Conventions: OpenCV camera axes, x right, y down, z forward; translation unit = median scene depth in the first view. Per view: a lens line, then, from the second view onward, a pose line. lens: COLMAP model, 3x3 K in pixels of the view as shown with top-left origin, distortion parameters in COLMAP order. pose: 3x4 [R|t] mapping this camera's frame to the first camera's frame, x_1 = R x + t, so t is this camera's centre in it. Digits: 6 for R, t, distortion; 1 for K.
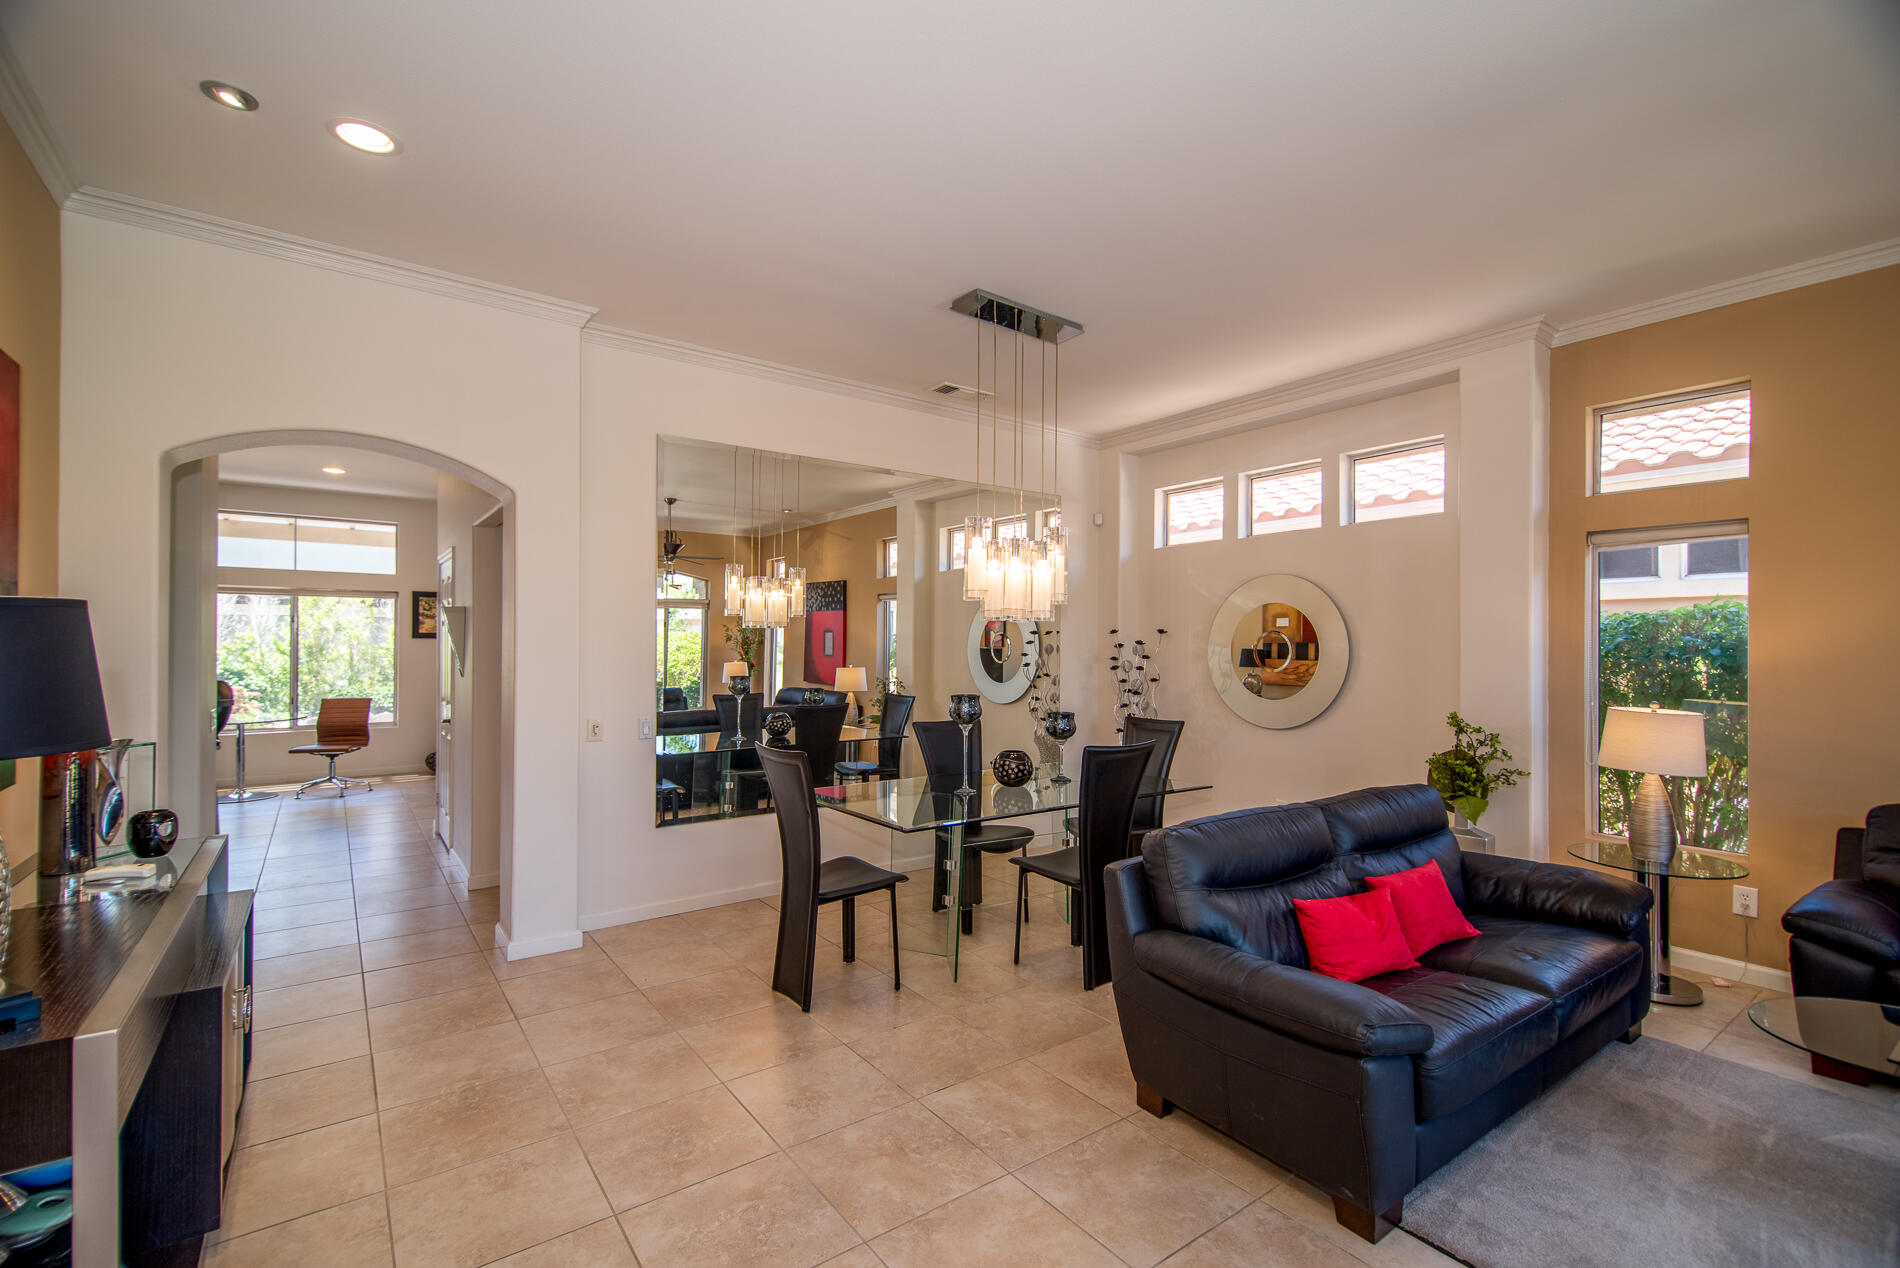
lens RADIAL K [[843.8, 0, 957.4], [0, 843.8, 639.2], [0, 0, 1]] dist [0.016906, -0.014031]
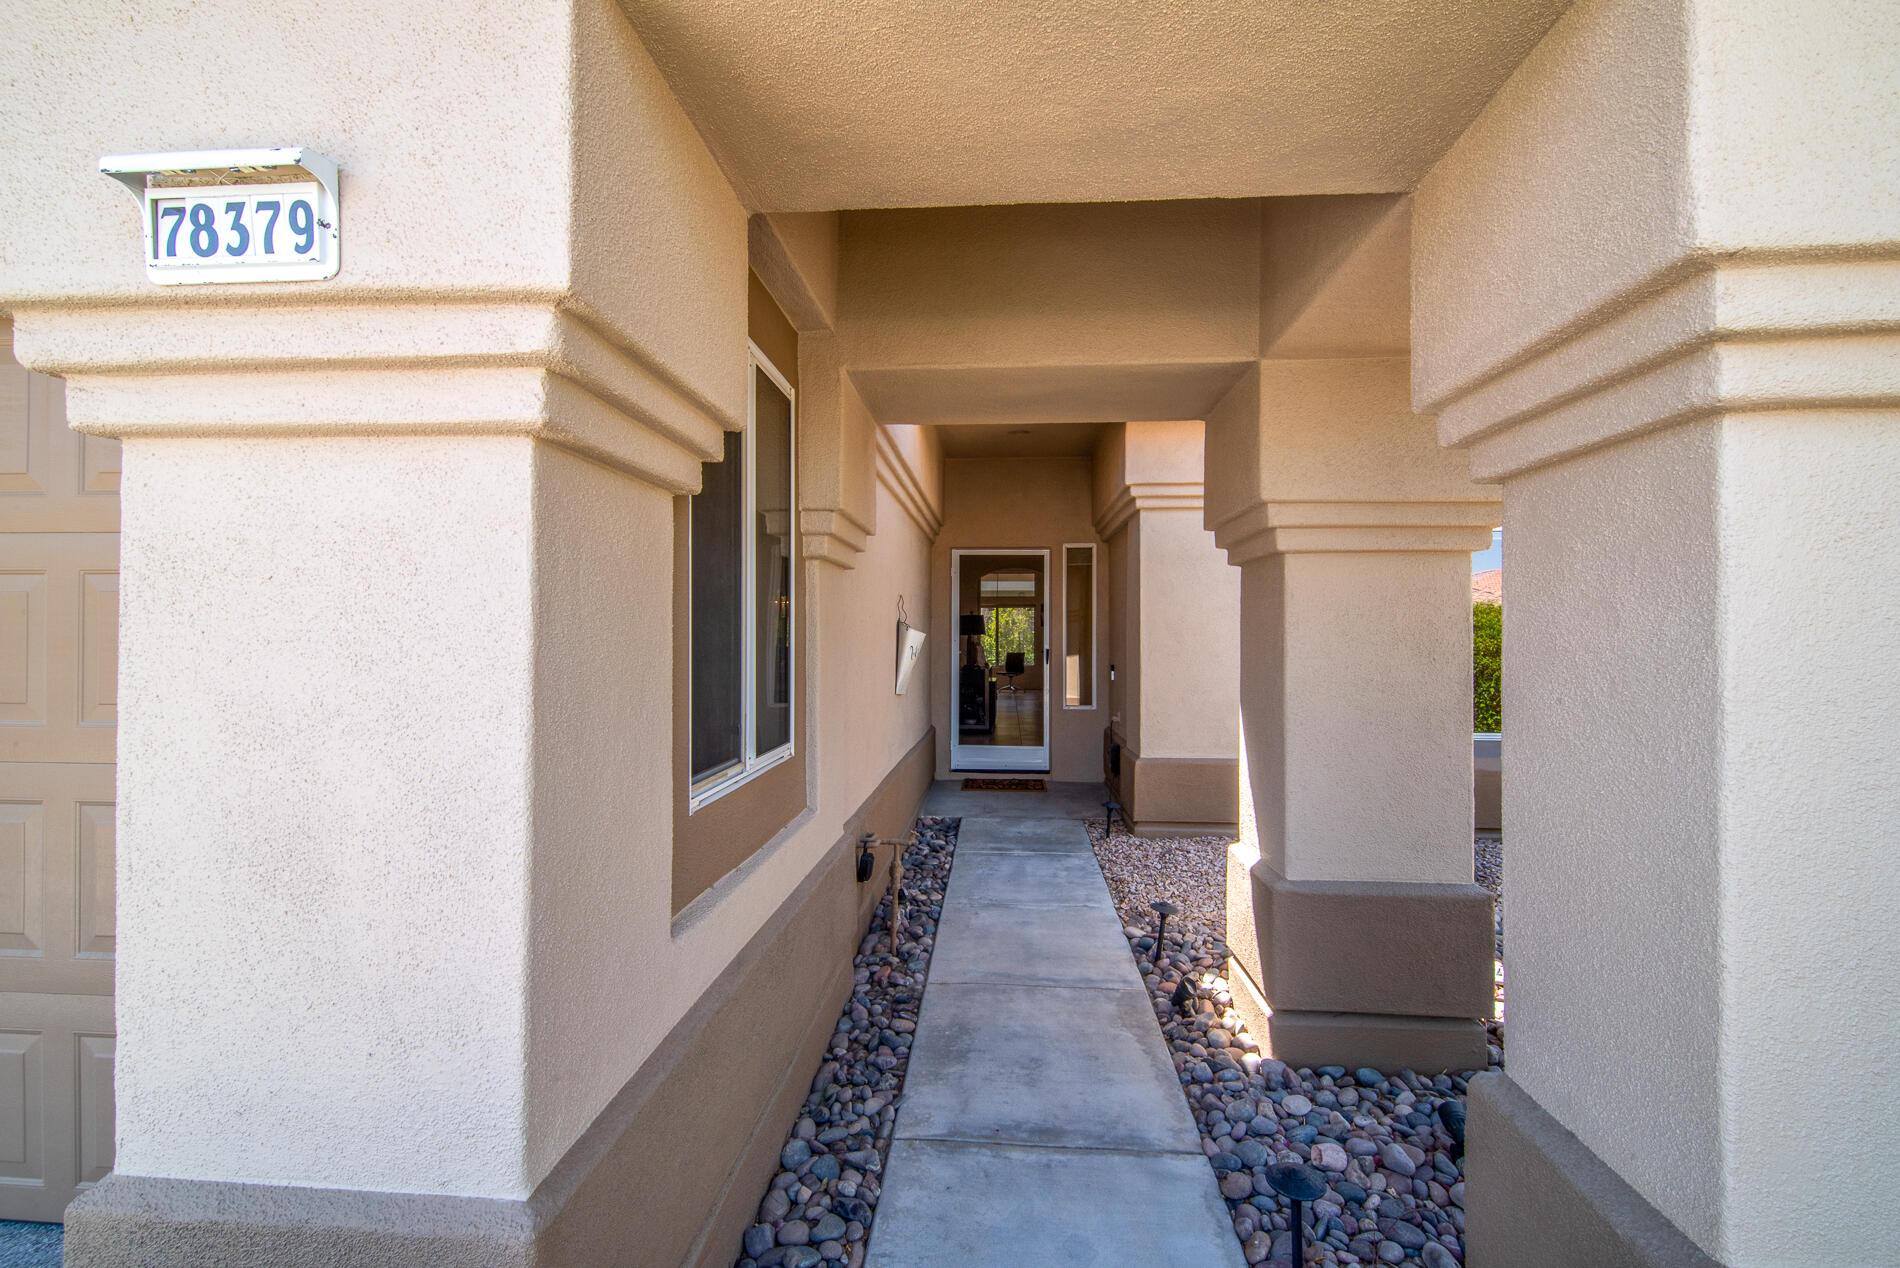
lens RADIAL K [[837.8, 0, 949.2], [0, 837.8, 632.6], [0, 0, 1]] dist [0.018761, -0.010910]
pose [[0.756121, -0.006488, -0.654400, 0.768014], [0.003324, 0.999976, -0.006074, 0.038577], [0.654424, 0.002417, 0.756124, -1.021466]]
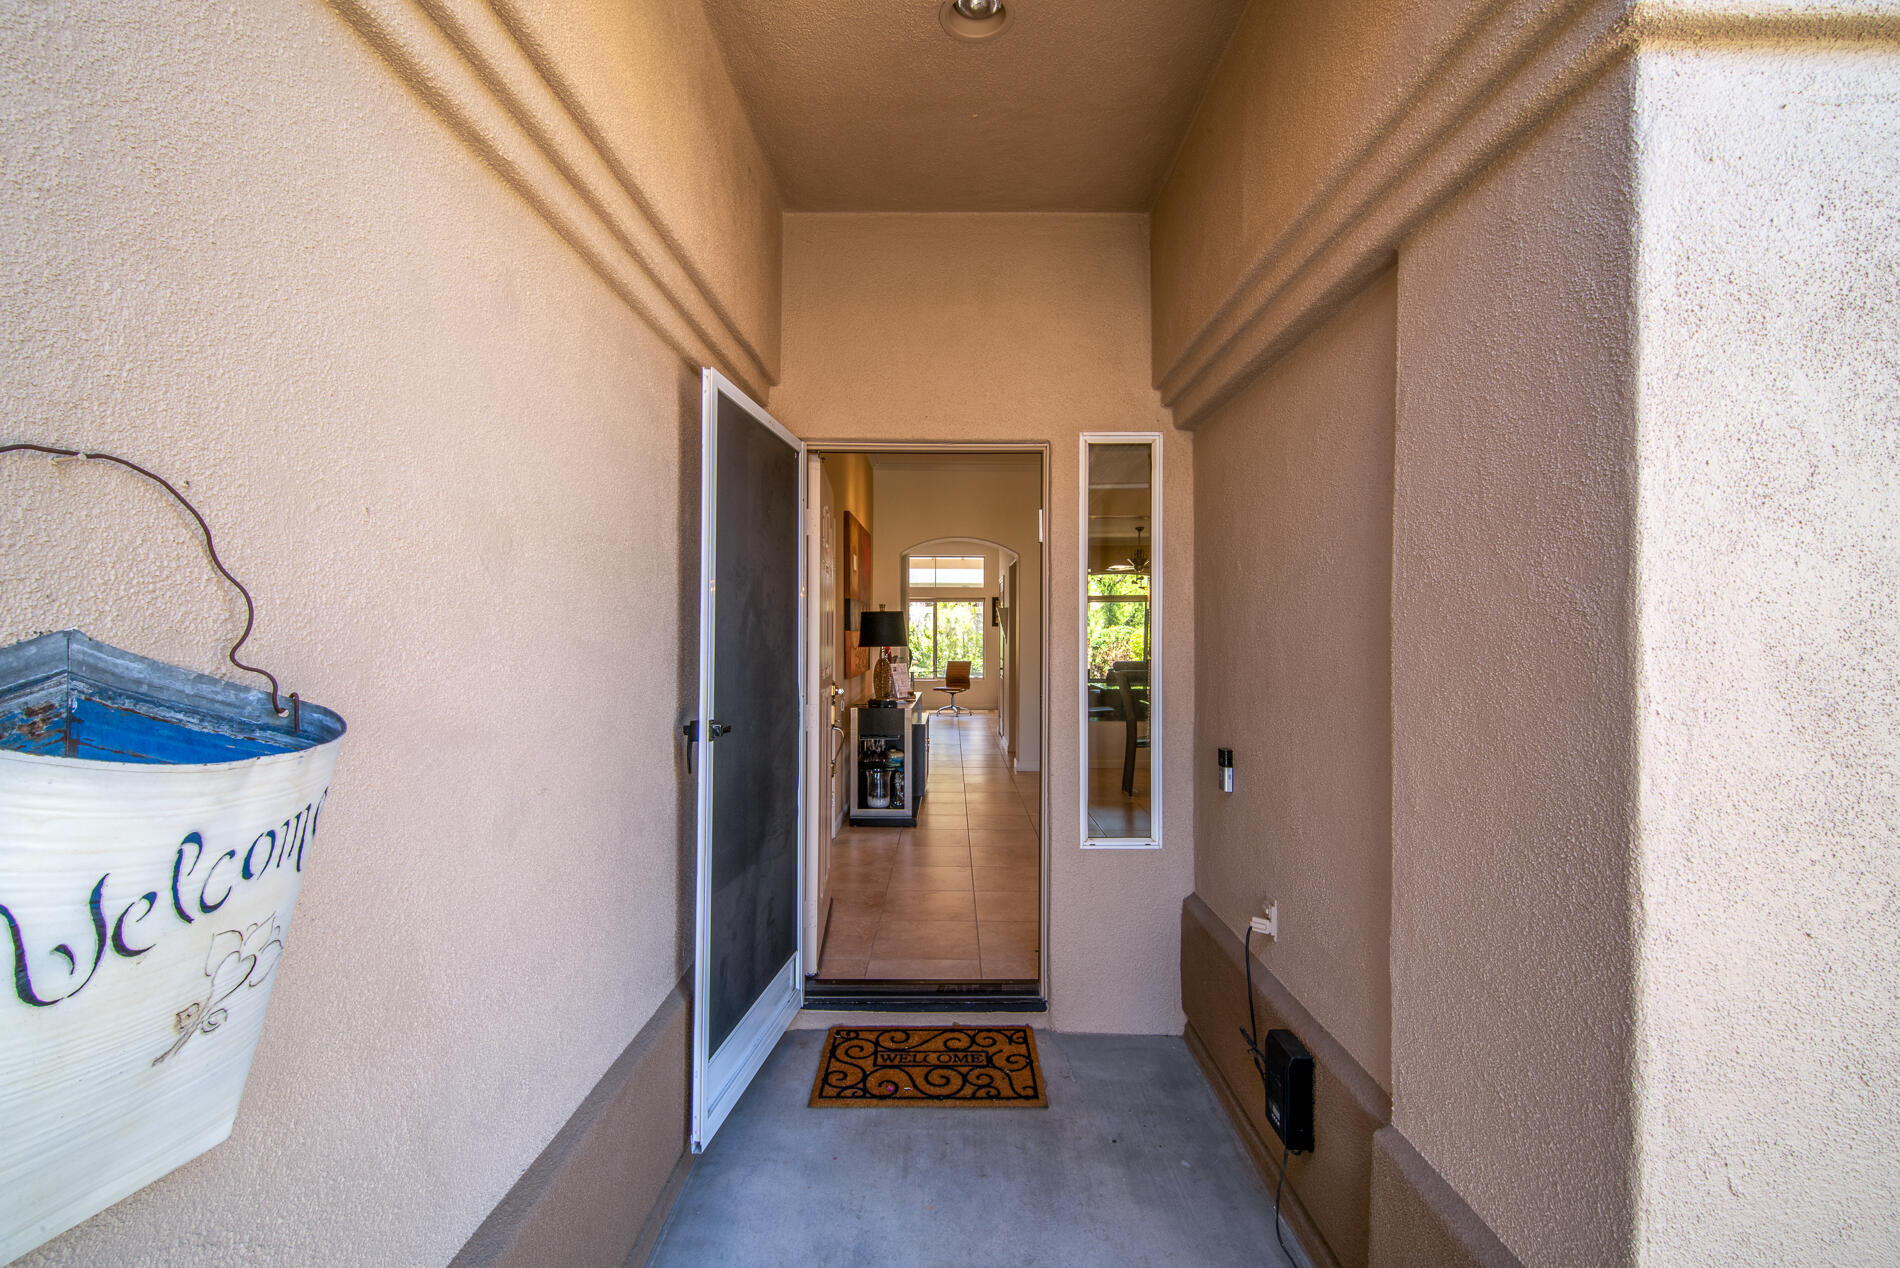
lens RADIAL K [[837.8, 0, 949.2], [0, 837.8, 632.6], [0, 0, 1]] dist [0.018761, -0.010910]
pose [[0.799152, -0.006422, -0.601095, 0.356514], [0.006904, 0.999975, -0.001504, 0.018587], [0.601090, -0.002948, 0.799176, -0.463658]]
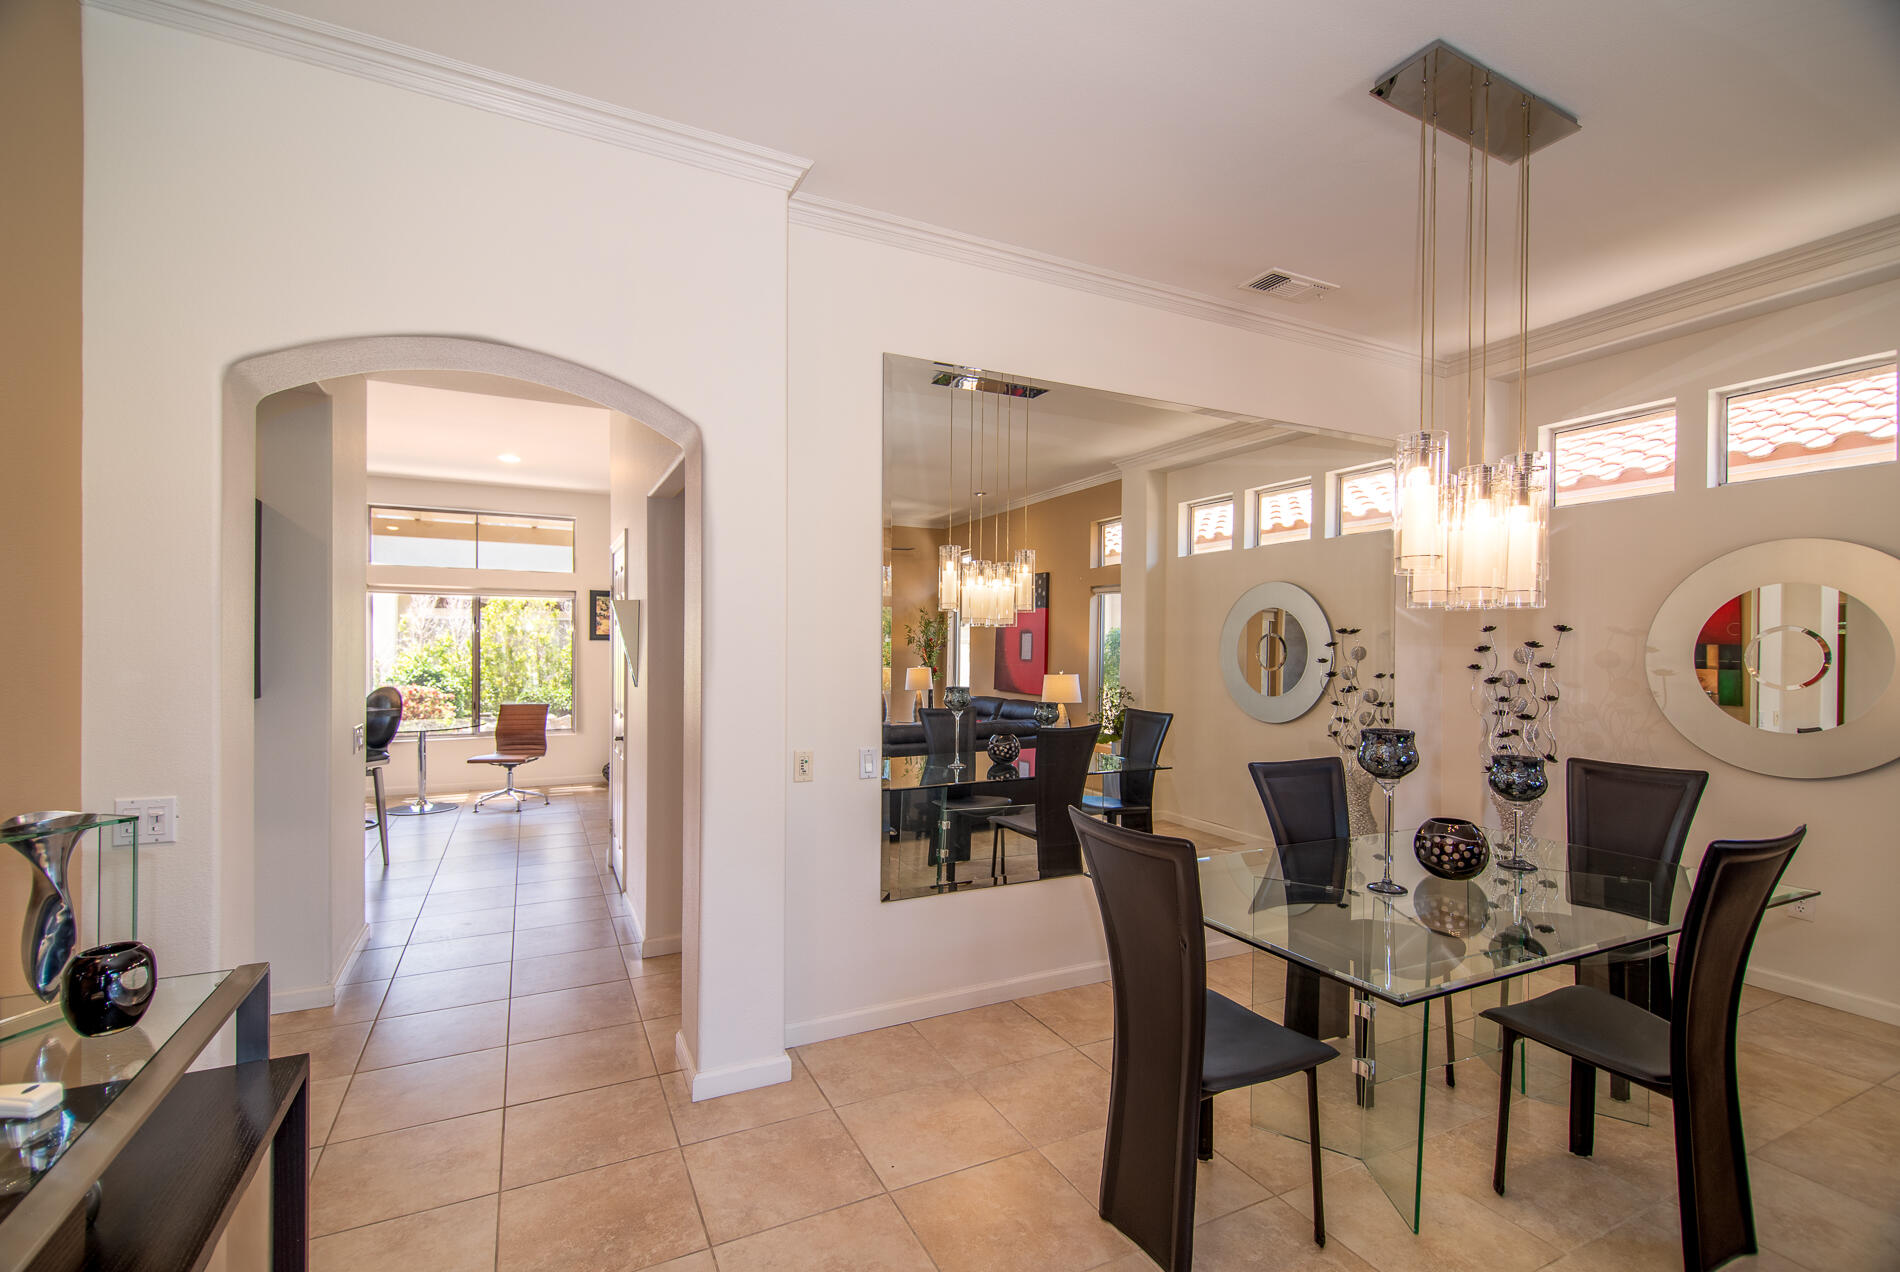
lens RADIAL K [[834.8, 0, 948.3], [0, 834.8, 644.6], [0, 0, 1]] dist [0.018617, -0.010126]
pose [[0.984311, -0.000393, -0.176442, -0.122364], [0.001033, 0.999993, 0.003538, 0.001039], [0.176439, -0.003665, 0.984305, 0.217304]]
